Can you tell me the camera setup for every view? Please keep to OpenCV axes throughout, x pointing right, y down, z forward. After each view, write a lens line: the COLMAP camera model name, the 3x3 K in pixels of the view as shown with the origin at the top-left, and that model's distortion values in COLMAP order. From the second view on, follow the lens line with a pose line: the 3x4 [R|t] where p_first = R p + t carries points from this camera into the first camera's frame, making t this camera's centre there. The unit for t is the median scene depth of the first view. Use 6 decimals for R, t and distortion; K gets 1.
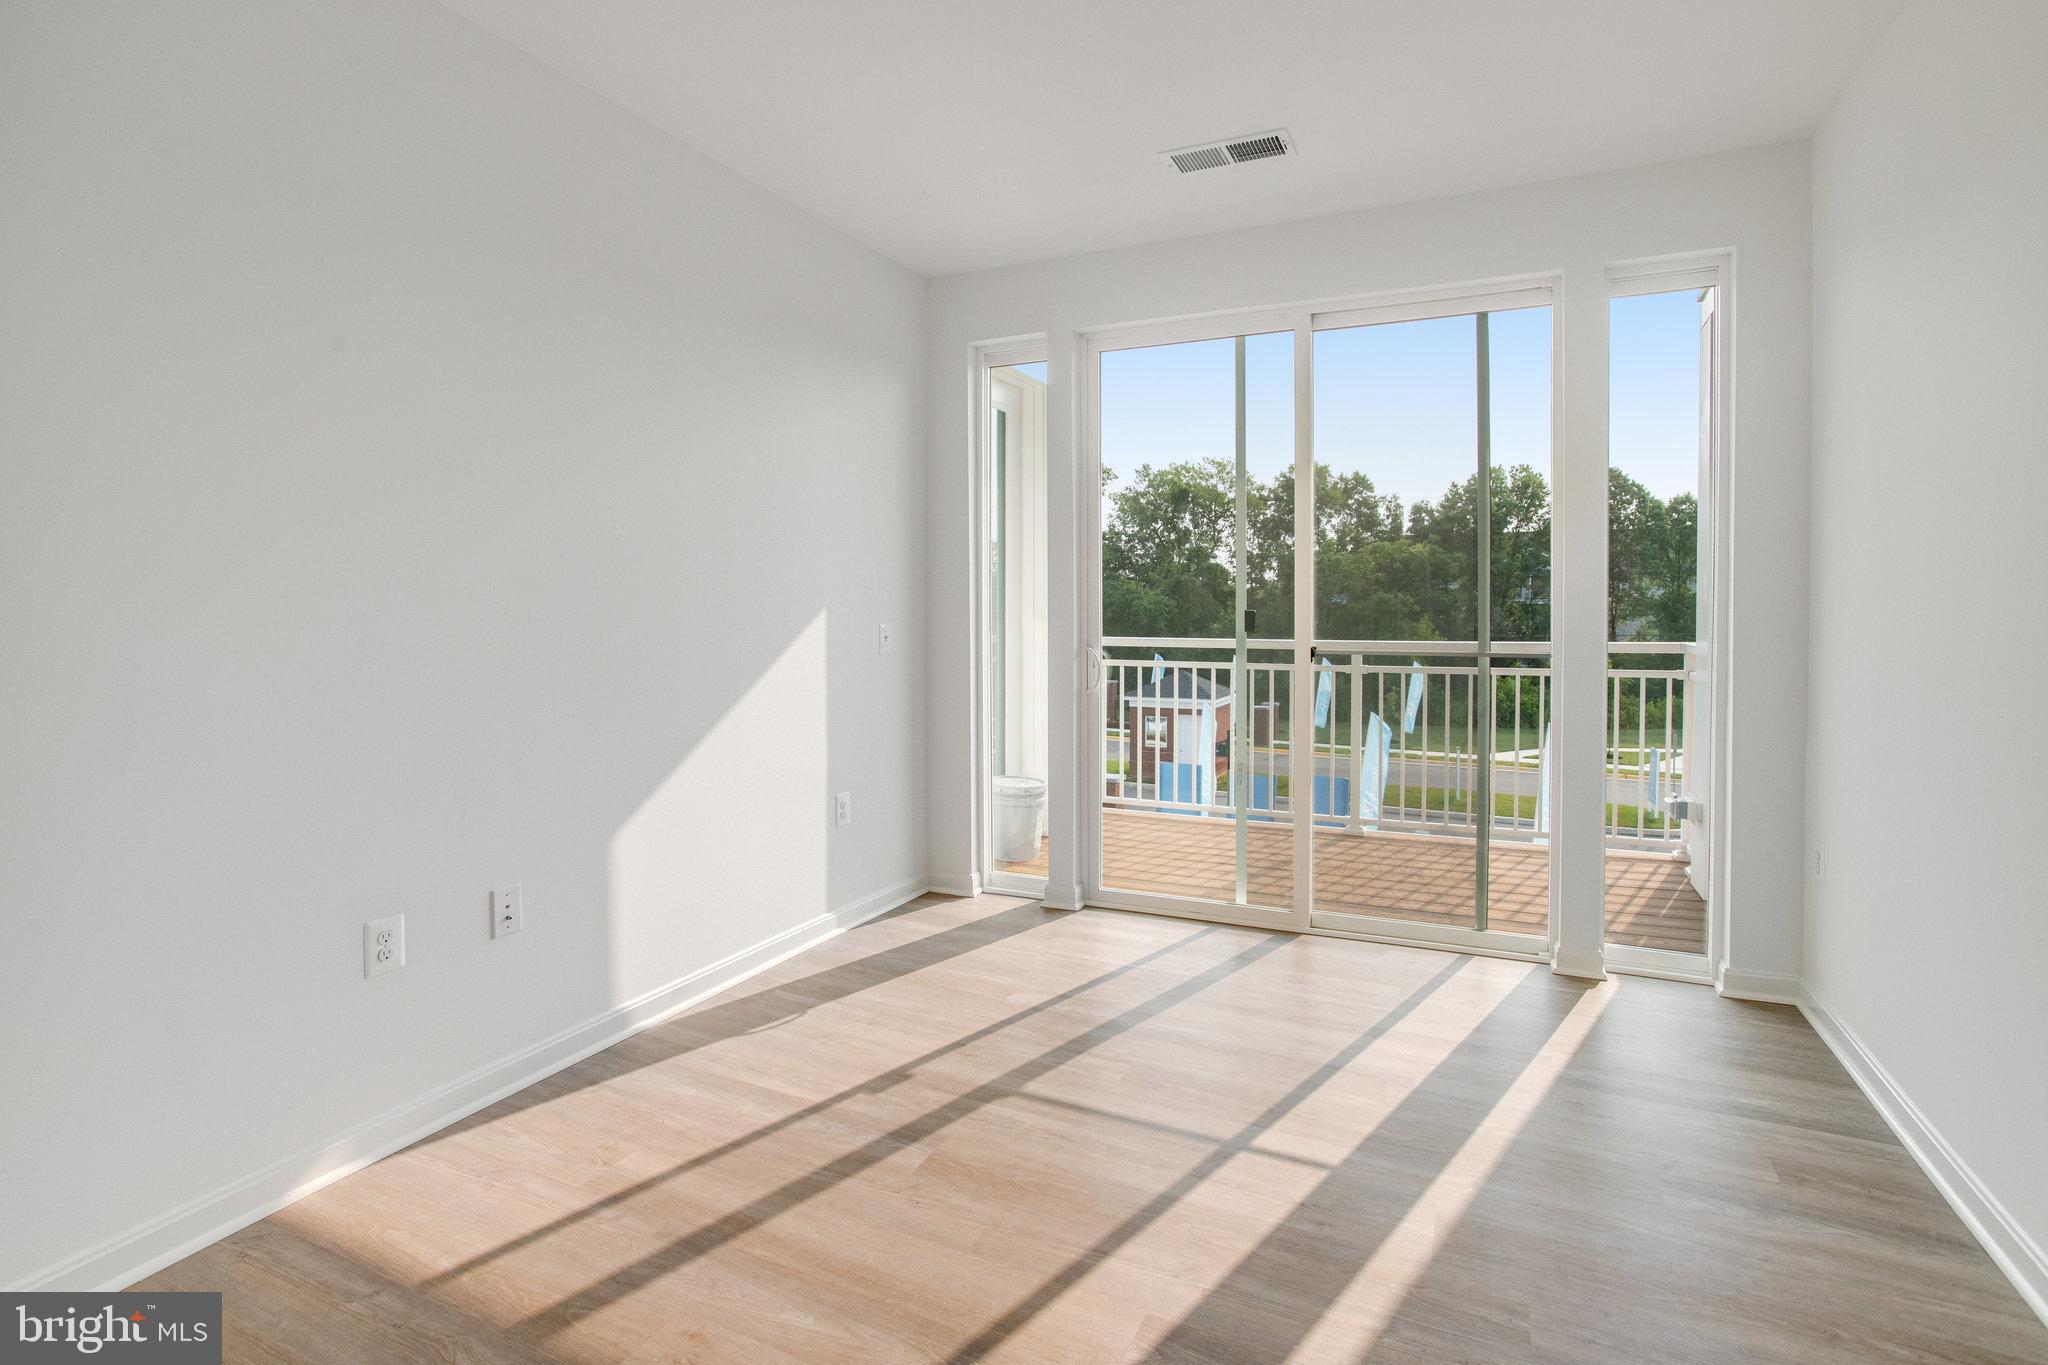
lens RADIAL K [[1012.1, 0, 1029.3], [0, 1012.1, 626.0], [0, 0, 1]] dist [-0.020432, 0.027260]
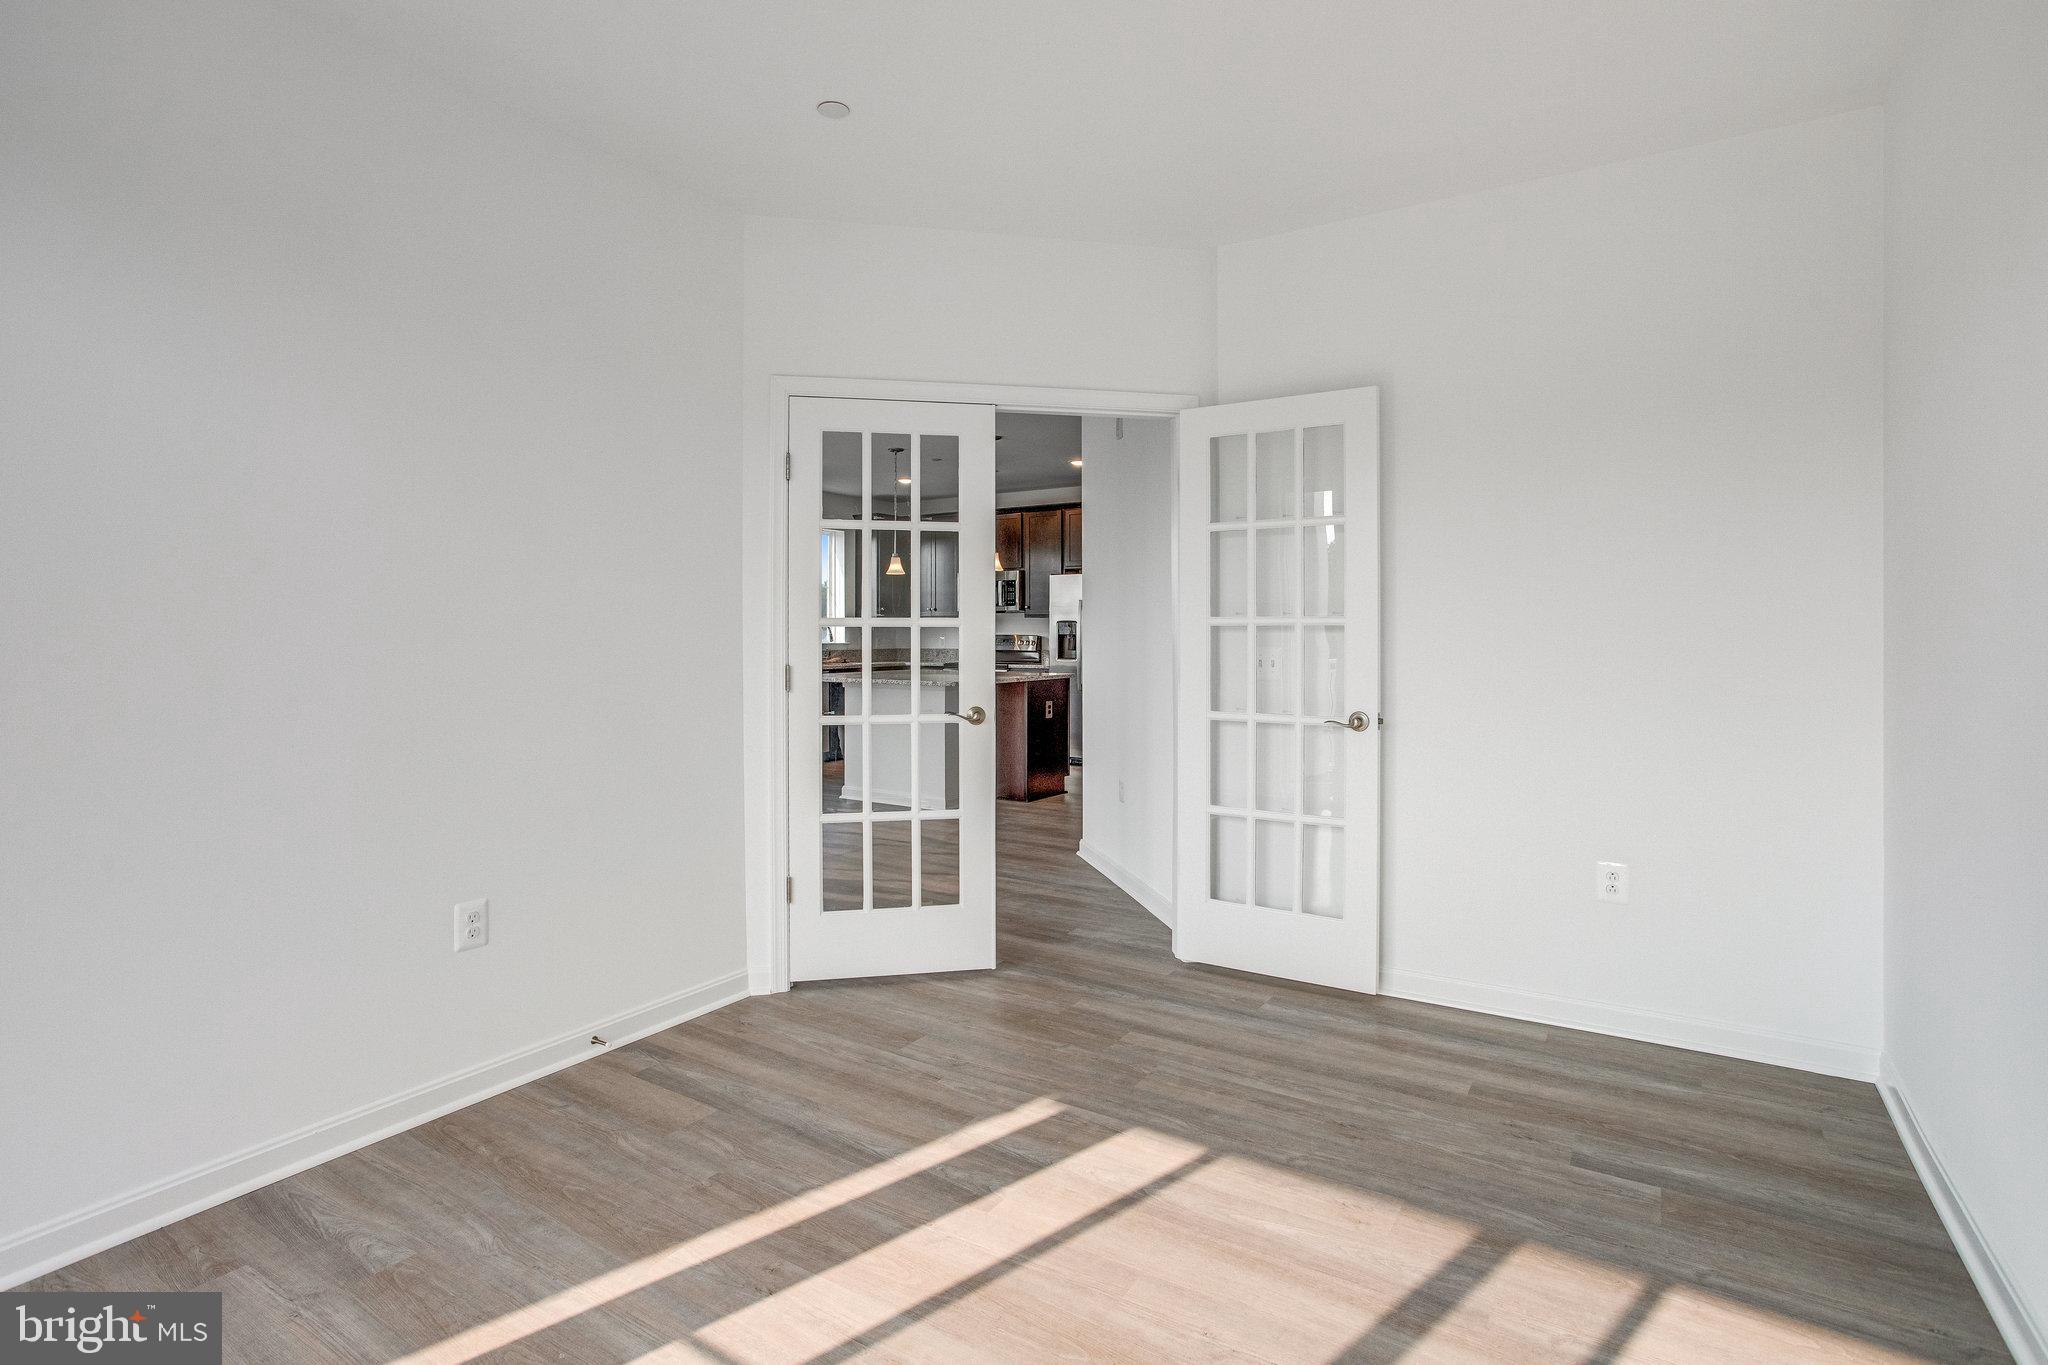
lens RADIAL K [[1012.1, 0, 1029.3], [0, 1012.1, 626.0], [0, 0, 1]] dist [-0.020432, 0.027260]
pose [[-0.993431, 0.004641, 0.114338, -0.068447], [0.006653, 0.999830, 0.017224, -0.040244], [-0.114239, 0.017871, -0.993293, 1.997779]]
